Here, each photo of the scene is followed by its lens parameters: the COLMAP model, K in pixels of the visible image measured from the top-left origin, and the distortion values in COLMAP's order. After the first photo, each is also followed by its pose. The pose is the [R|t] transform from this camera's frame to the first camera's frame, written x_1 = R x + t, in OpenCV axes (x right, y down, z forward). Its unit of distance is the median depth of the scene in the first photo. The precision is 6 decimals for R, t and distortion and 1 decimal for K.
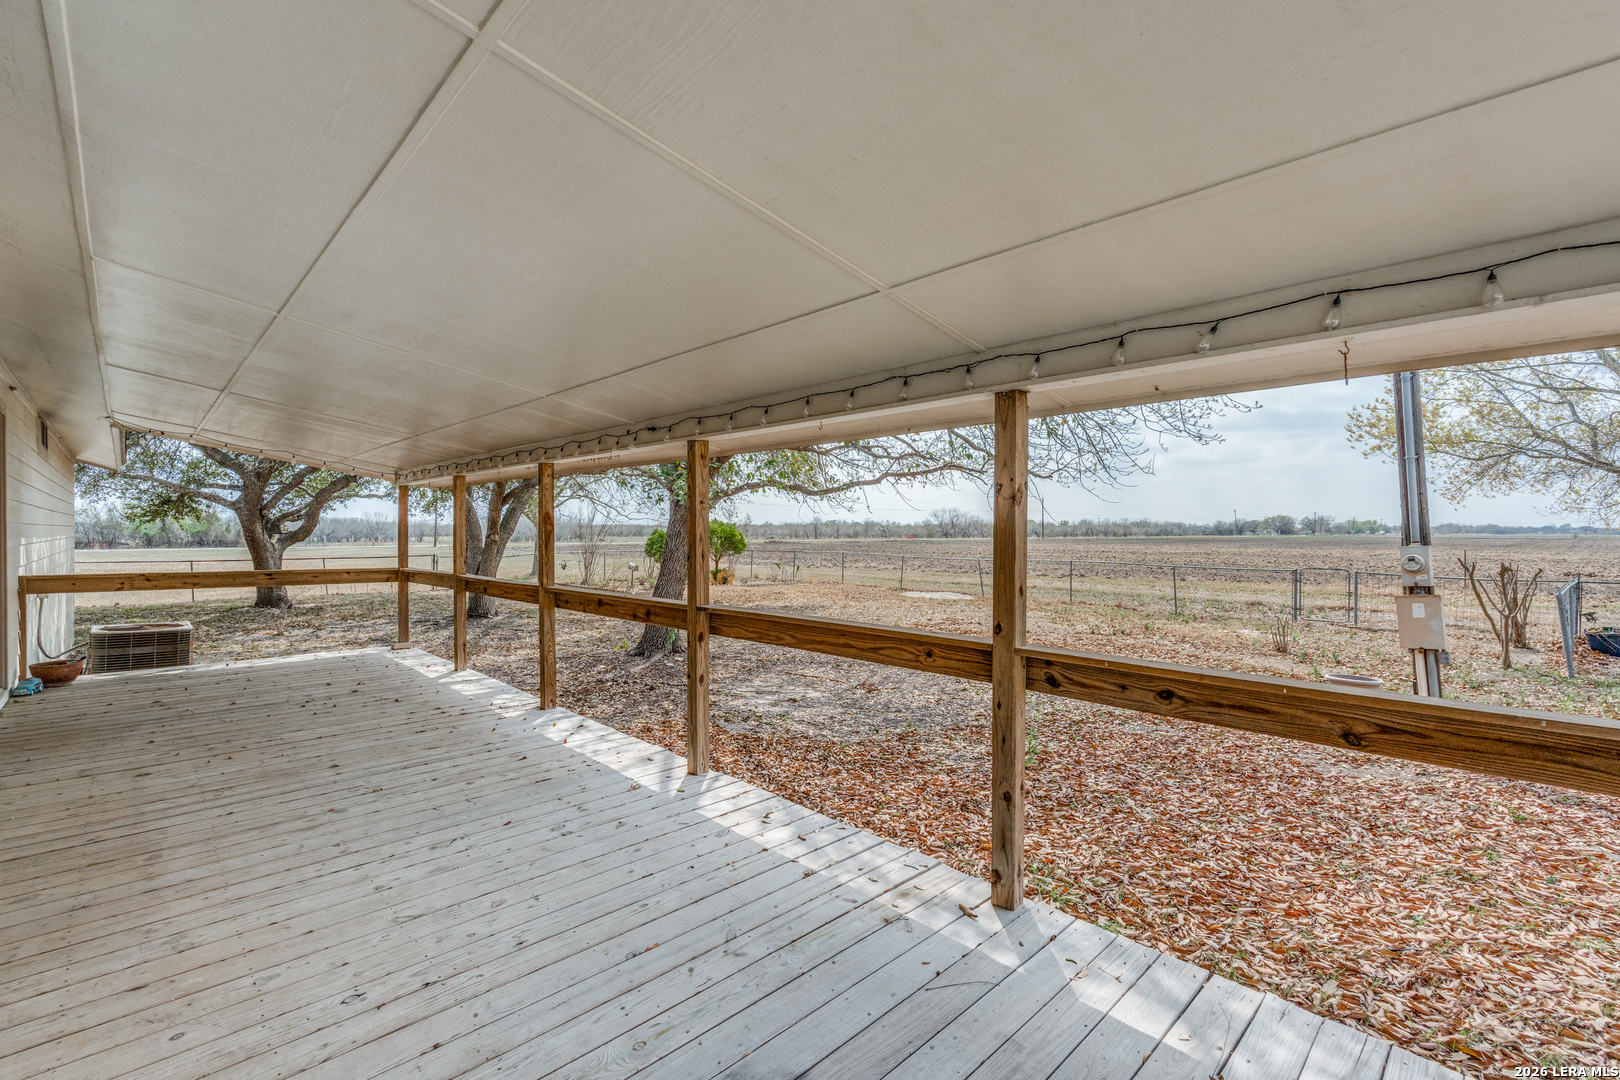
lens RADIAL K [[719.0, 0, 810.0], [0, 719.0, 540.0], [0, 0, 1]] dist [-0.000098, -0.000032]
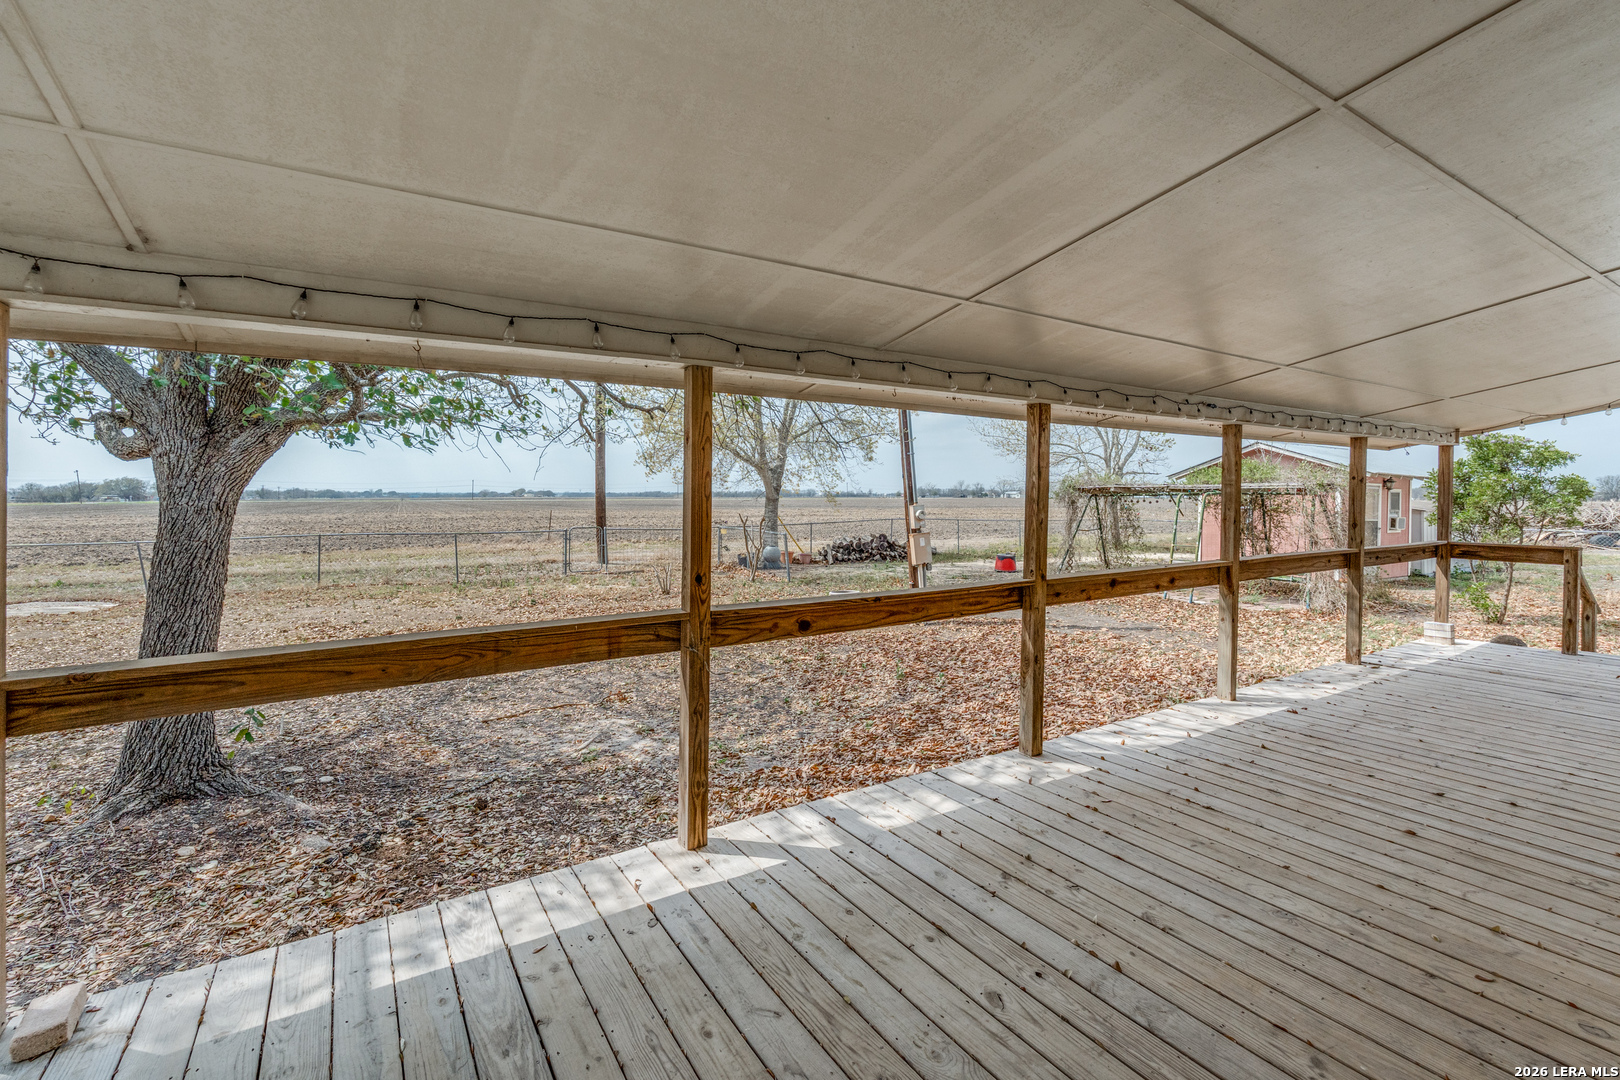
lens RADIAL K [[675.5, 0, 804.8], [0, 675.5, 498.9], [0, 0, 1]] dist [0.000100, 0.000006]
pose [[0.179155, 0.005573, 0.983805, -0.664054], [0.004721, 0.999968, -0.006525, -0.007992], [-0.983809, 0.005814, 0.179123, 0.681699]]
